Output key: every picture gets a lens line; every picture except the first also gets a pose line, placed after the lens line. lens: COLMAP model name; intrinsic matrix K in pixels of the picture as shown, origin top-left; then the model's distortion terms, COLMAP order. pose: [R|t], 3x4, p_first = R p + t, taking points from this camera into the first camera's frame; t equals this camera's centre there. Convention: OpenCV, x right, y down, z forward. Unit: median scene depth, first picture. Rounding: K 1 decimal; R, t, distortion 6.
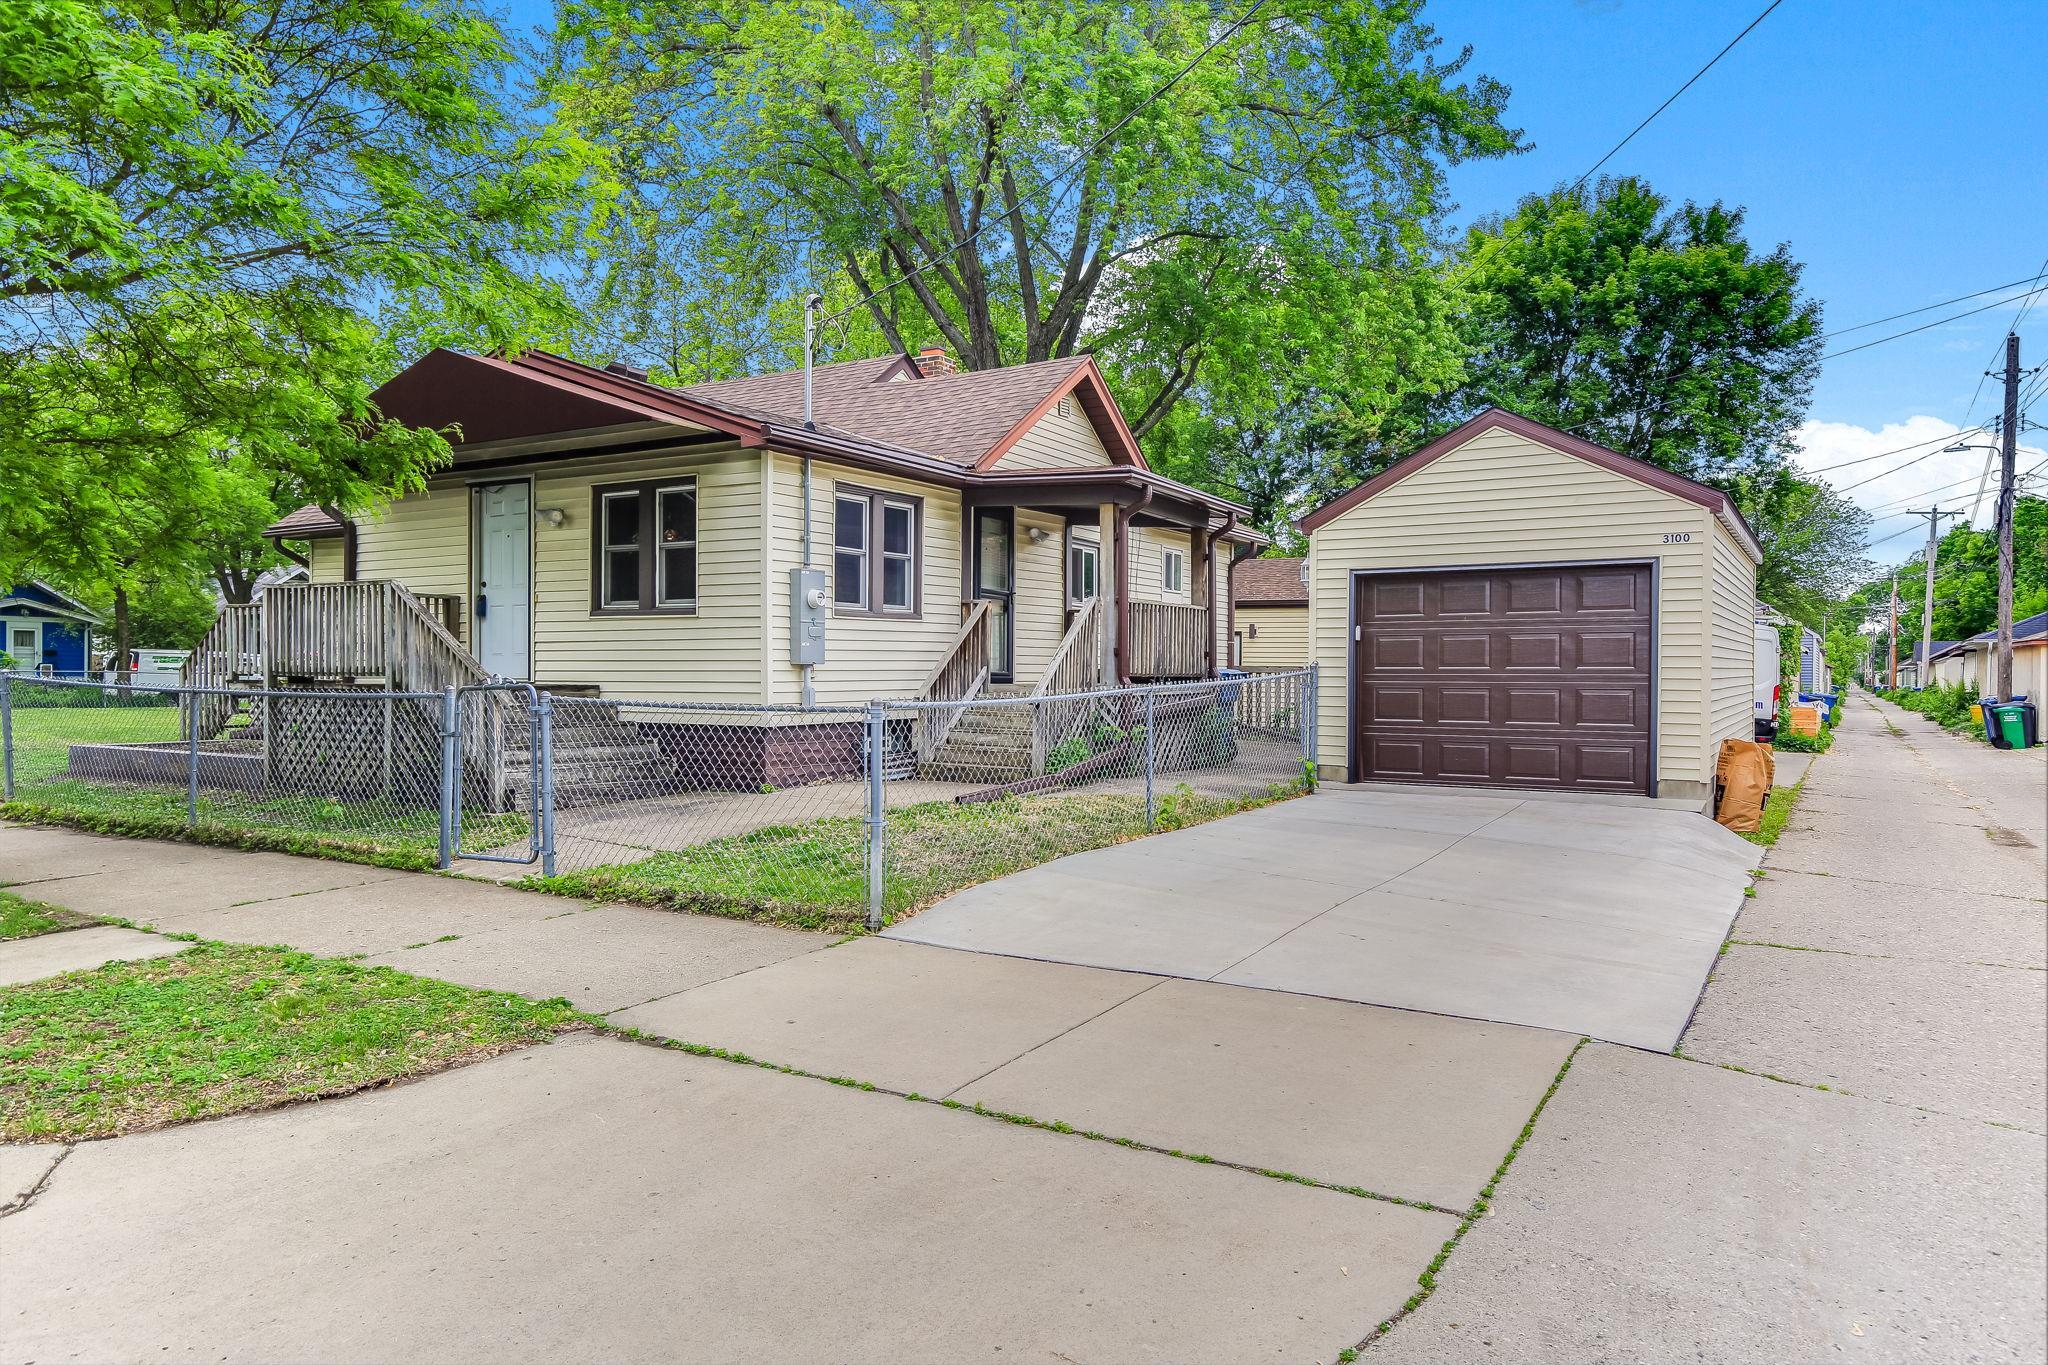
lens RADIAL K [[1267.3, 0, 1027.3], [0, 1267.3, 672.8], [0, 0, 1]] dist [0.006454, 0.000213]
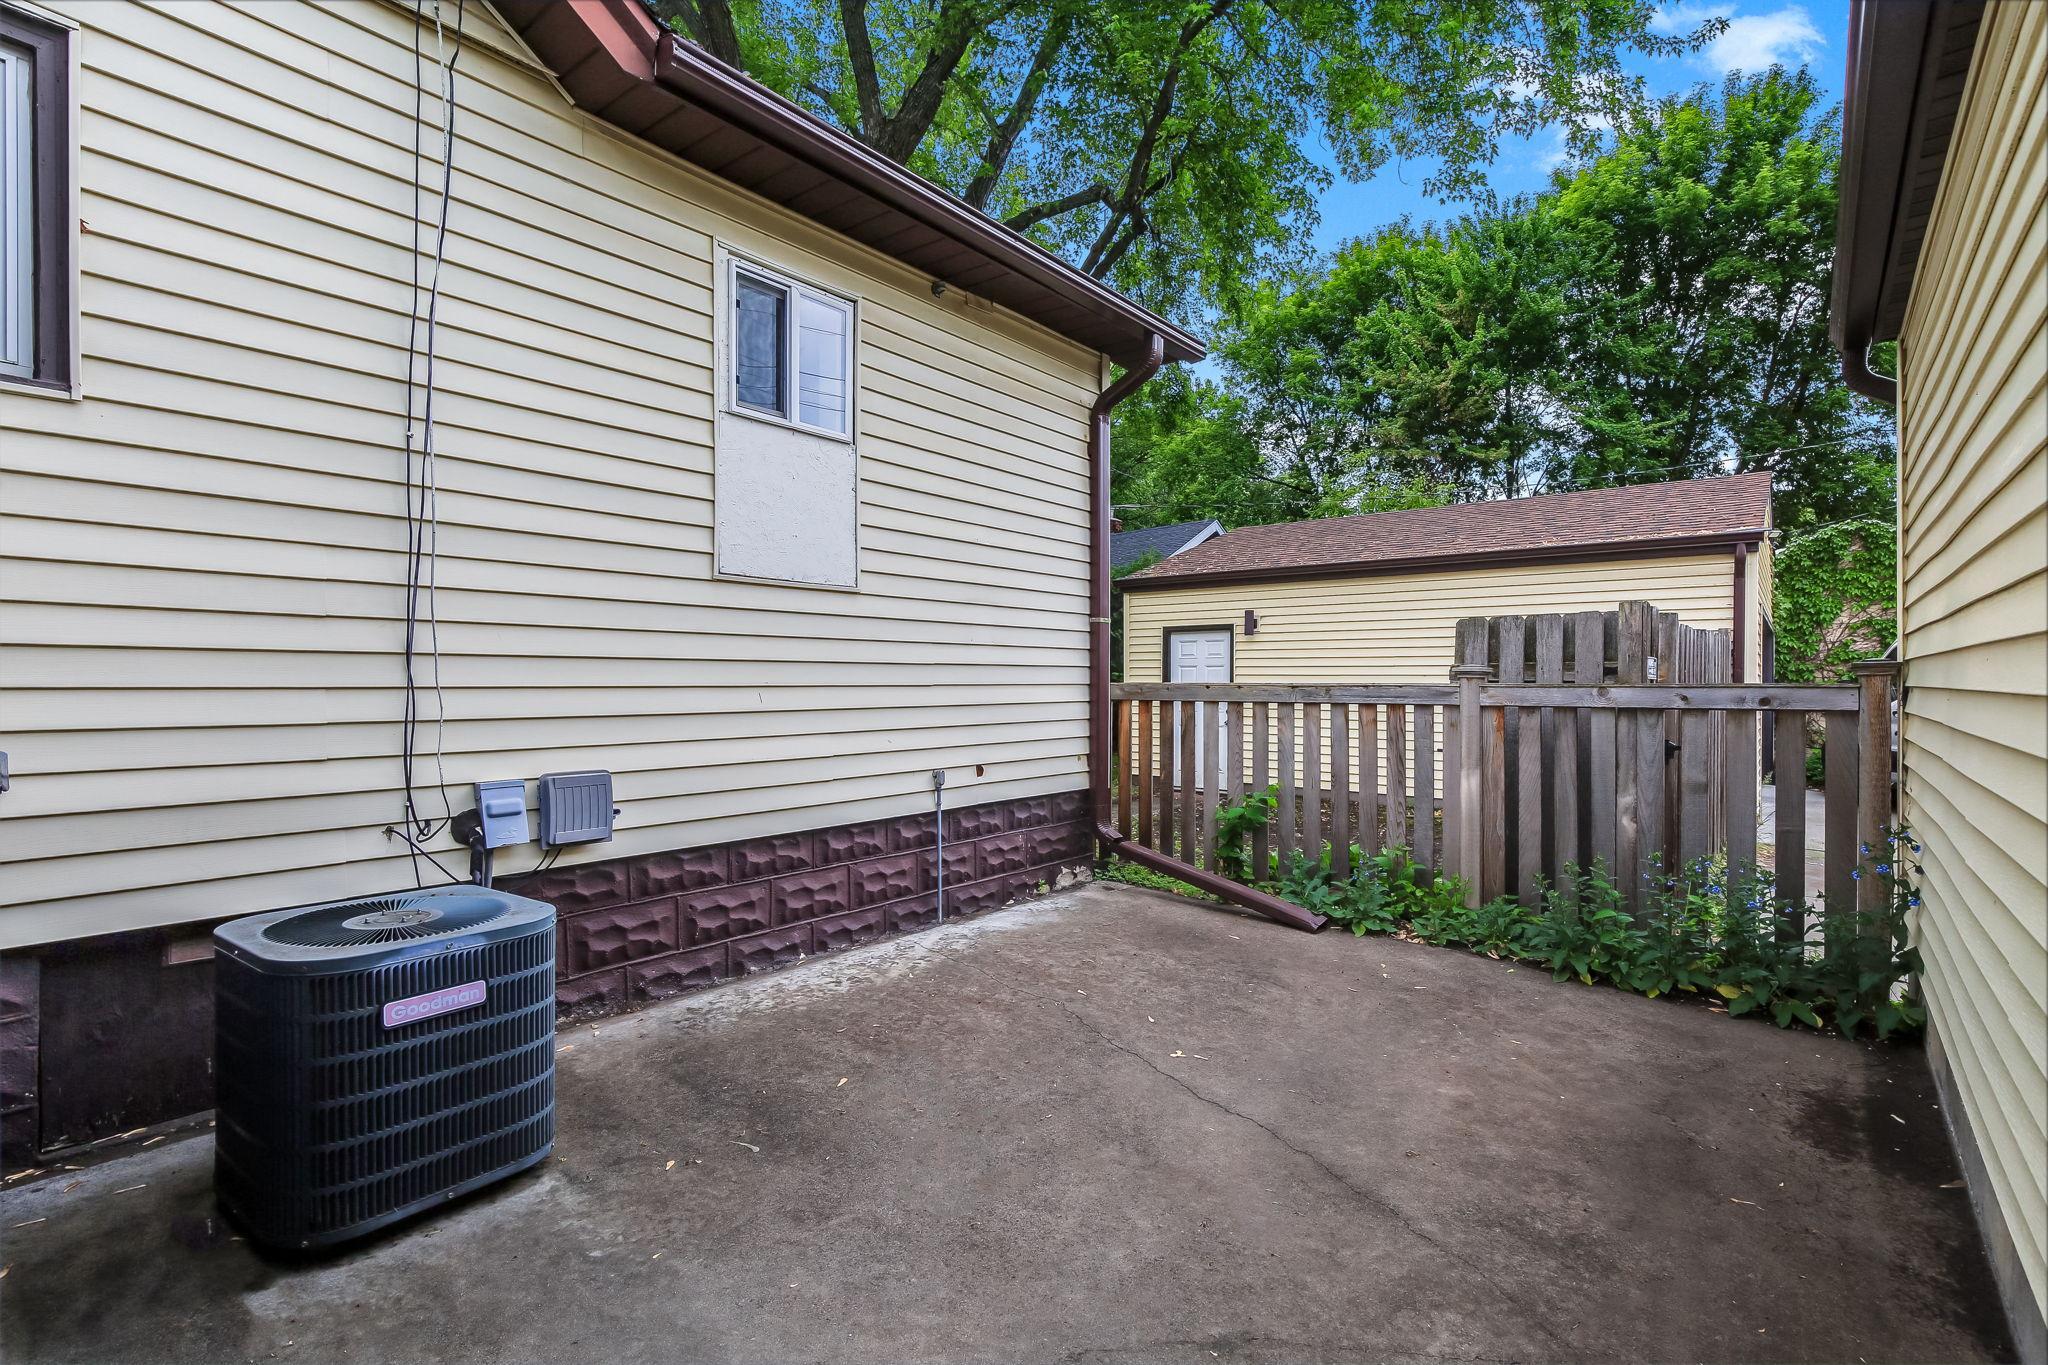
lens RADIAL K [[941.6, 0, 1025.4], [0, 941.6, 671.5], [0, 0, 1]] dist [0.001262, 0.000500]
pose [[0.988036, -0.005626, -0.154119, 0.367525], [0.004423, 0.999957, -0.008151, -0.008718], [0.154158, 0.007371, 0.988019, 1.322940]]
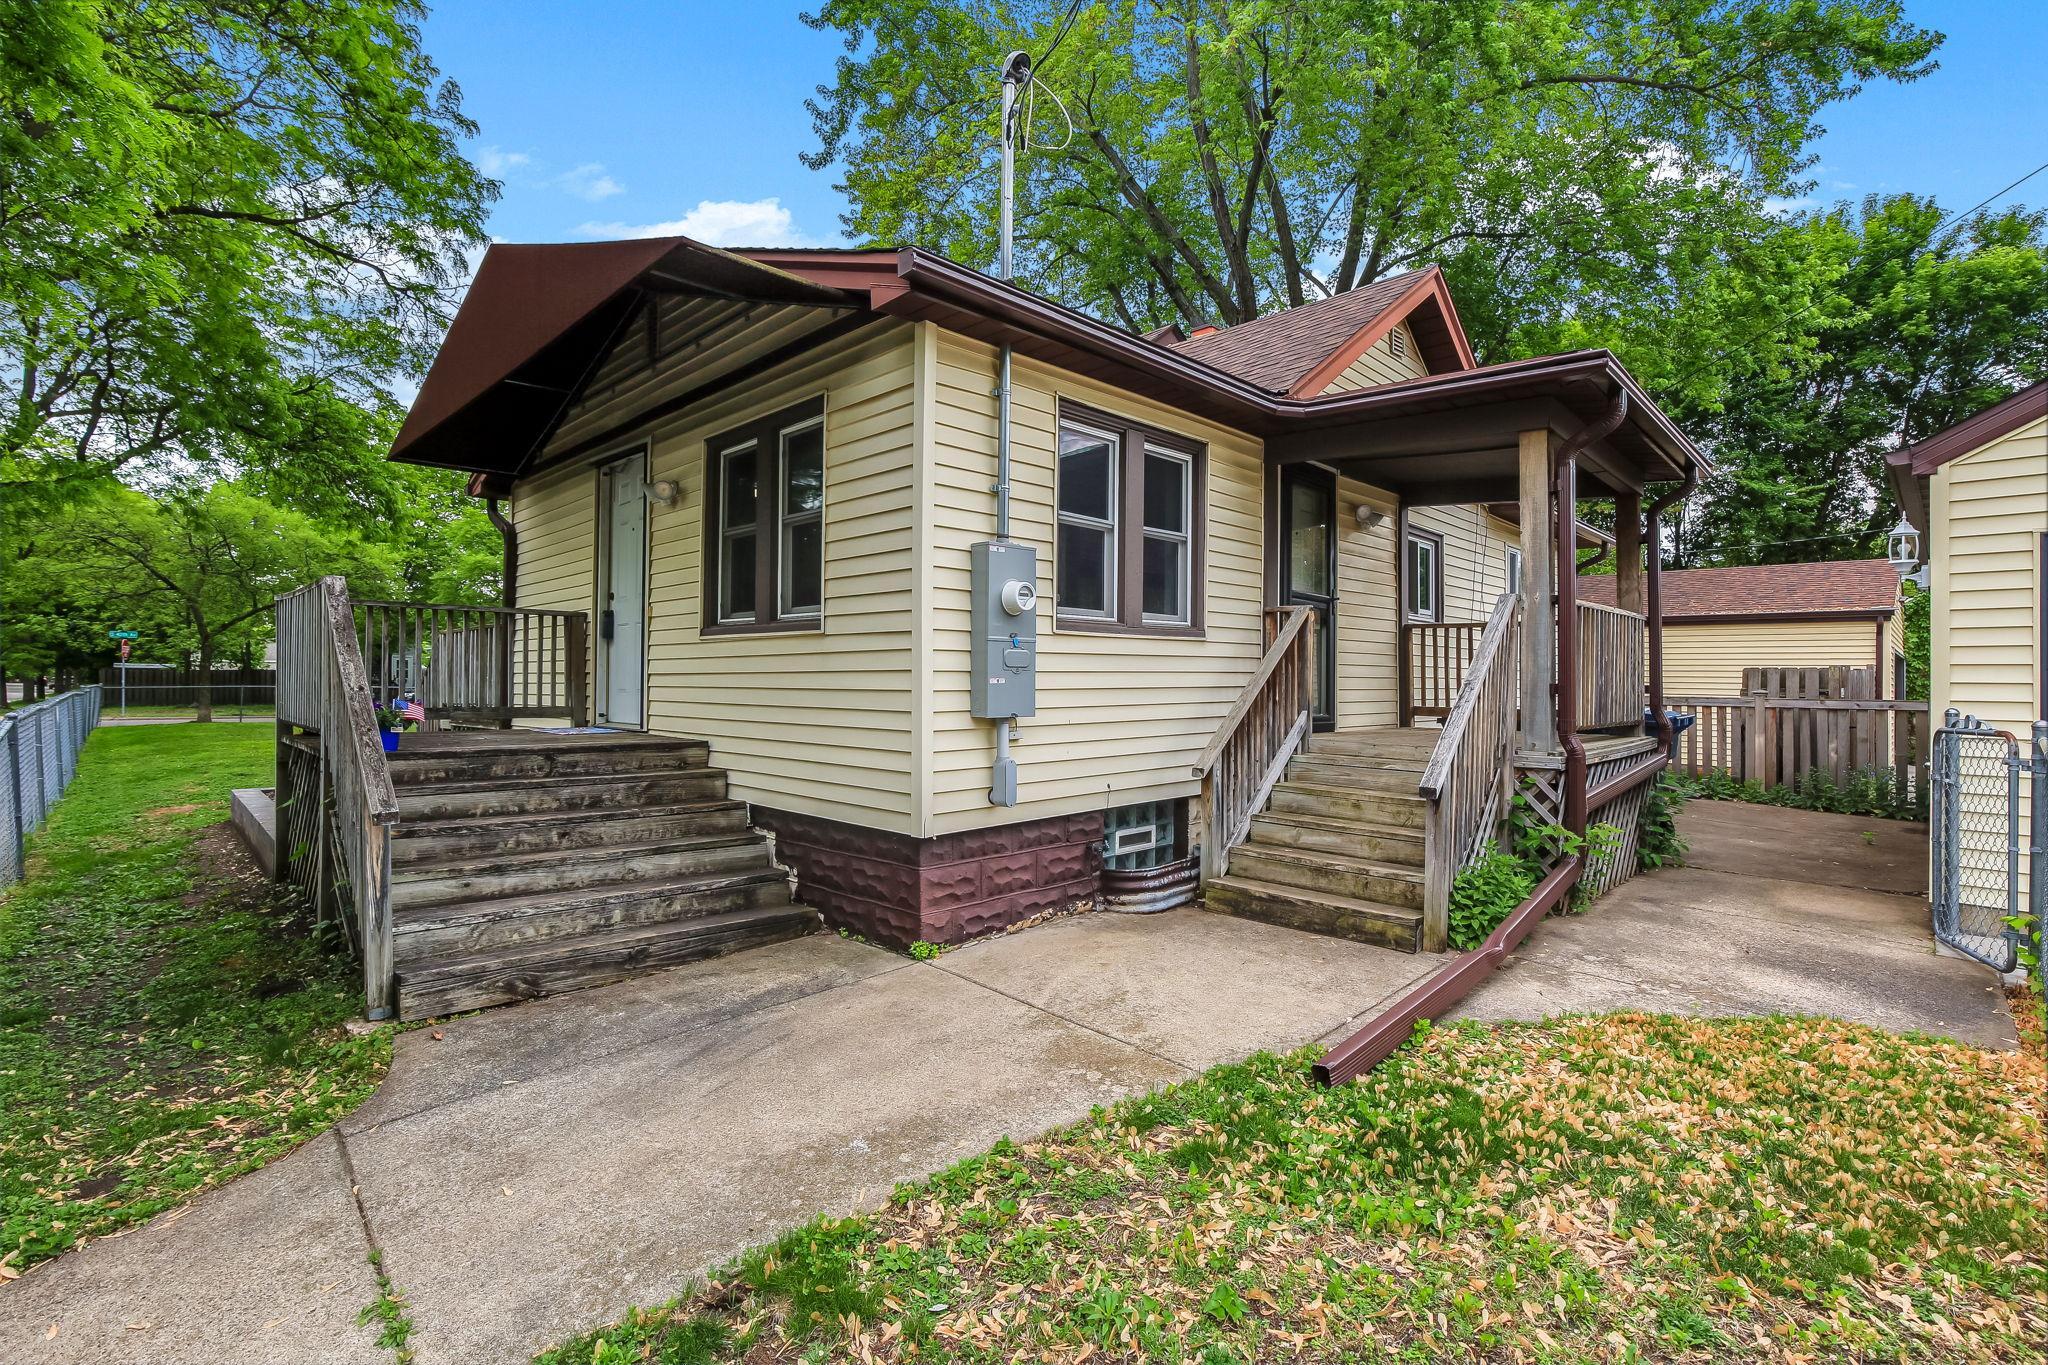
lens RADIAL K [[930.0, 0, 1025.7], [0, 930.0, 676.3], [0, 0, 1]] dist [-0.005439, -0.000123]
pose [[0.969722, 0.000170, -0.244211, -0.058526], [-0.002502, 0.999954, -0.009238, -0.018804], [0.244199, 0.009569, 0.969678, 0.549964]]
